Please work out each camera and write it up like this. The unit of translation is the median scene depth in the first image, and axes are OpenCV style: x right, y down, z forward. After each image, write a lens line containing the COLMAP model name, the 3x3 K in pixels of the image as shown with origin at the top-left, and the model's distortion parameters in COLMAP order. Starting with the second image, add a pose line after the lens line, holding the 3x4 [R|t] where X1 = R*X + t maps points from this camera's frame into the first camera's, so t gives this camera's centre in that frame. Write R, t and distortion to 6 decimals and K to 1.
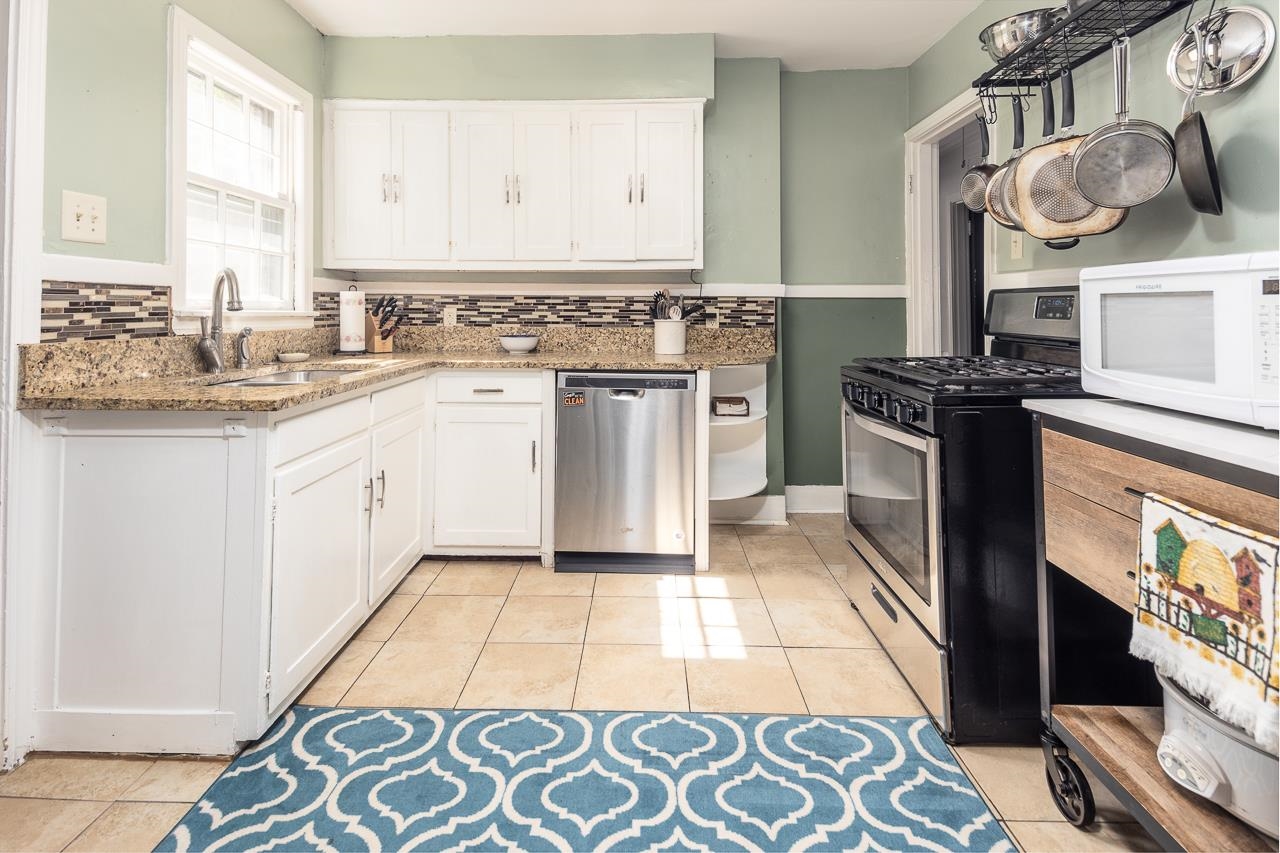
lens RADIAL K [[593.5, 0, 640.0], [0, 593.5, 426.5], [0, 0, 1]] dist [0.019929, -0.000604]
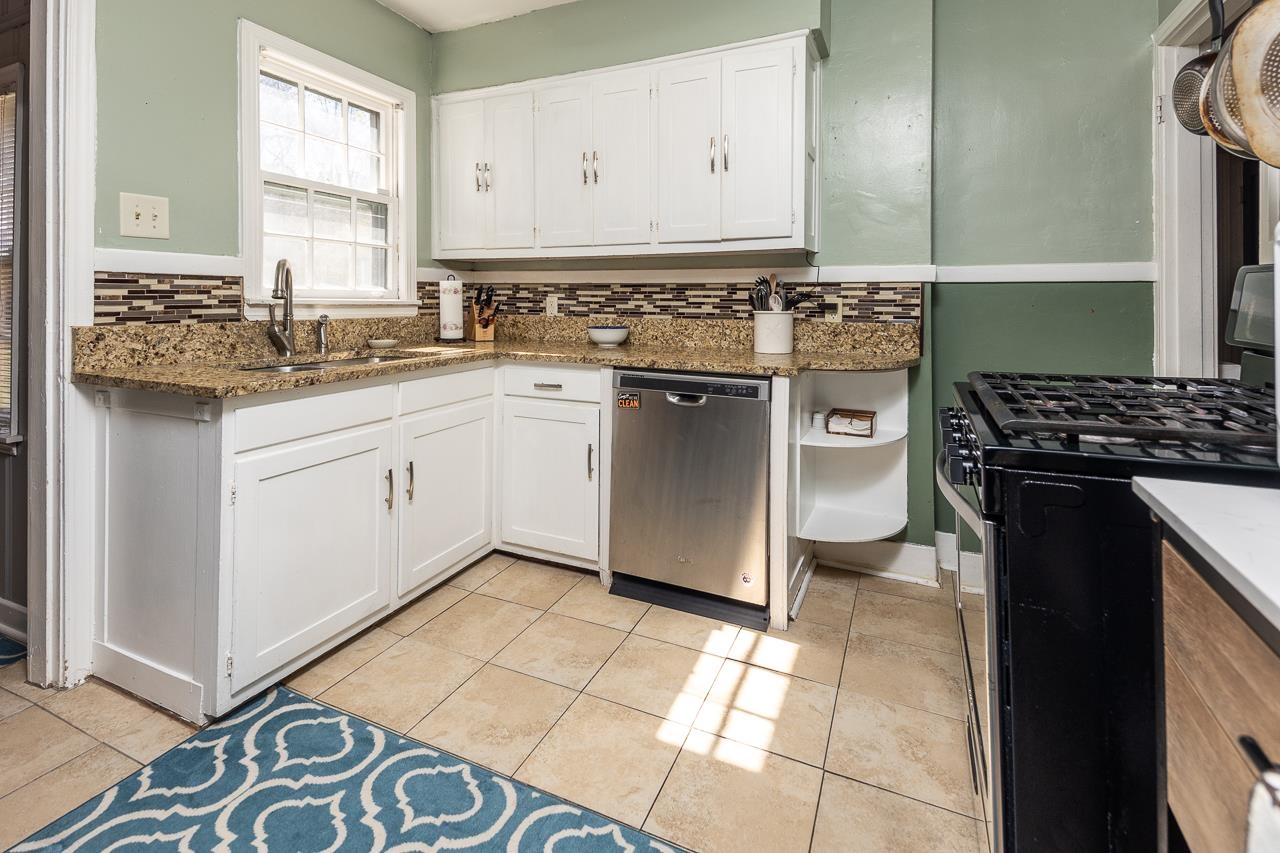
lens RADIAL K [[602.0, 0, 633.5], [0, 602.0, 406.4], [0, 0, 1]] dist [0.022897, -0.000213]
pose [[0.917249, 0.072345, -0.391689, 0.241478], [-0.079616, 0.996823, -0.002330, -0.037196], [0.390276, 0.033322, 0.920095, 0.192909]]
